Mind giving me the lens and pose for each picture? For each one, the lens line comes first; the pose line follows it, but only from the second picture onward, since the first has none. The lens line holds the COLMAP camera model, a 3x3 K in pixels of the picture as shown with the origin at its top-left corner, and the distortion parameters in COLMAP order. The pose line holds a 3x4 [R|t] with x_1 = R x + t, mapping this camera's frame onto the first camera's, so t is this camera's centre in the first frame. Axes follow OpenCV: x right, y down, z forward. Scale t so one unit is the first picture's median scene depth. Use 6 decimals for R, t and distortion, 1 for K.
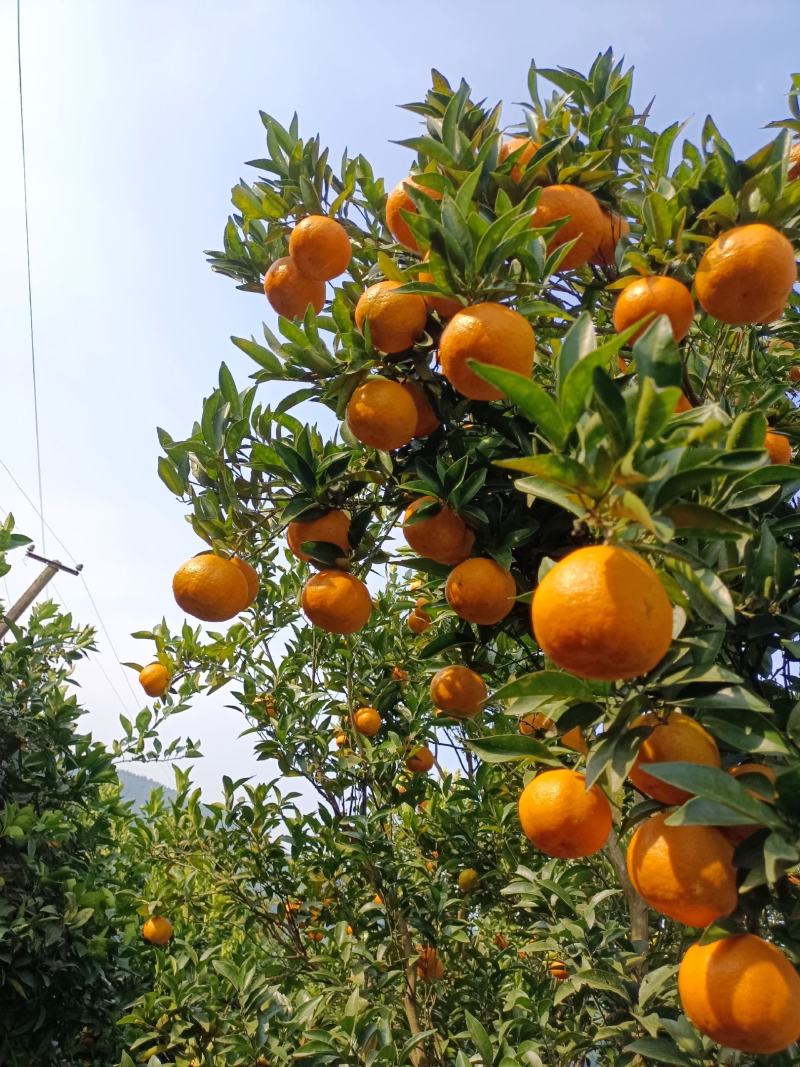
lens RADIAL K [[842.7, 0, 397.7], [0, 842.7, 535.9], [0, 0, 1]] dist [0.028118, -0.048214]
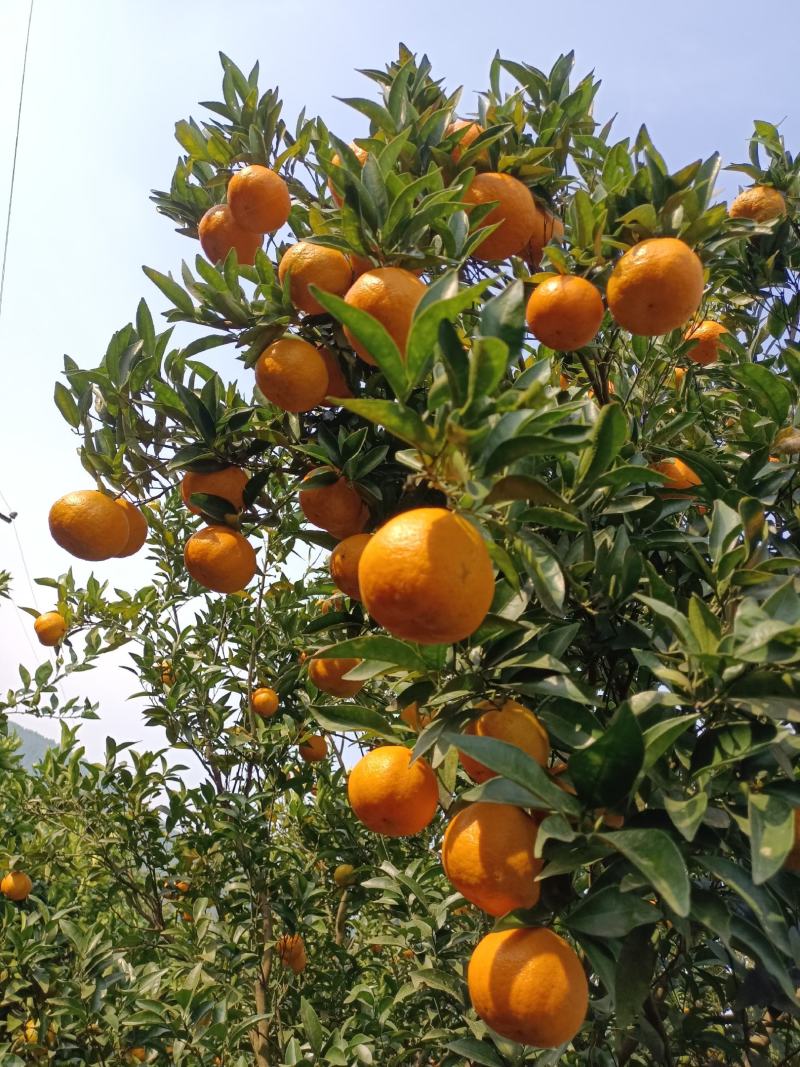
lens RADIAL K [[846.2, 0, 402.9], [0, 846.2, 532.5], [0, 0, 1]] dist [0.002723, -0.011643]
pose [[0.986164, 0.150562, 0.069359, 0.045837], [-0.150202, 0.988601, -0.010403, 0.018950], [-0.070135, -0.000159, 0.997538, 0.007776]]
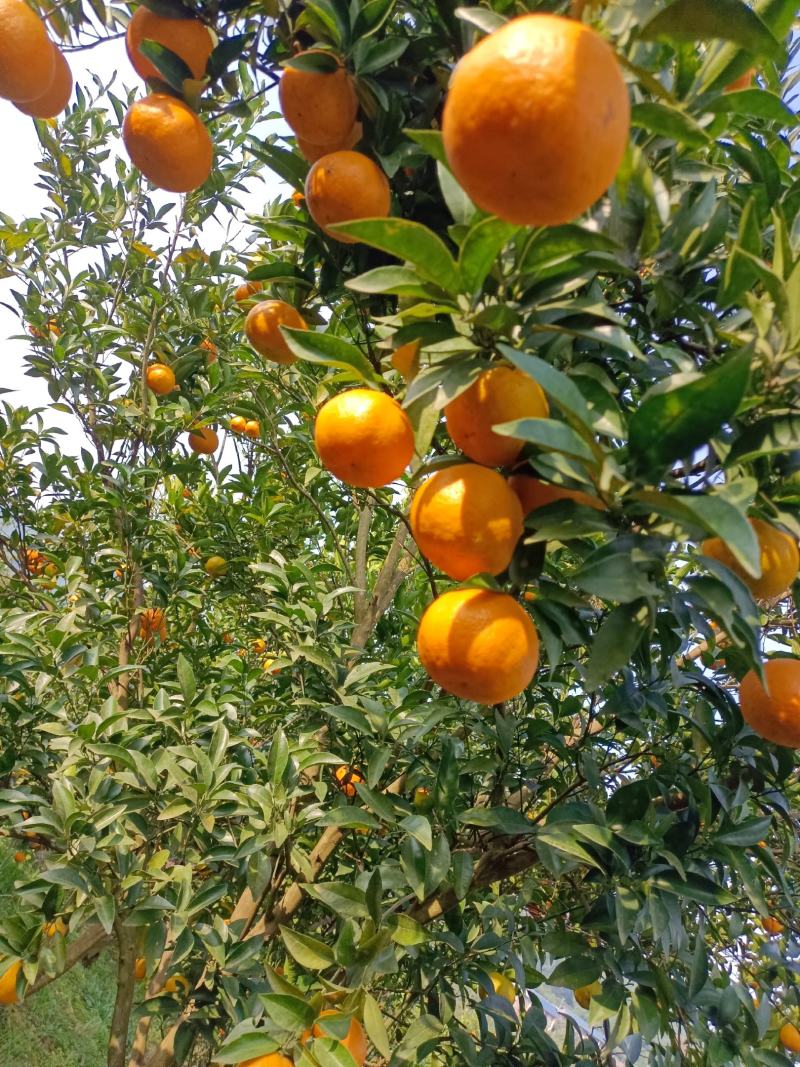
lens RADIAL K [[830.2, 0, 402.6], [0, 830.2, 577.6], [0, 0, 1]] dist [0.080473, -0.103024]
pose [[0.915481, 0.283336, 0.285684, 0.012180], [-0.364430, 0.884840, 0.290256, 0.089967], [-0.170545, -0.369836, 0.913310, 0.066442]]
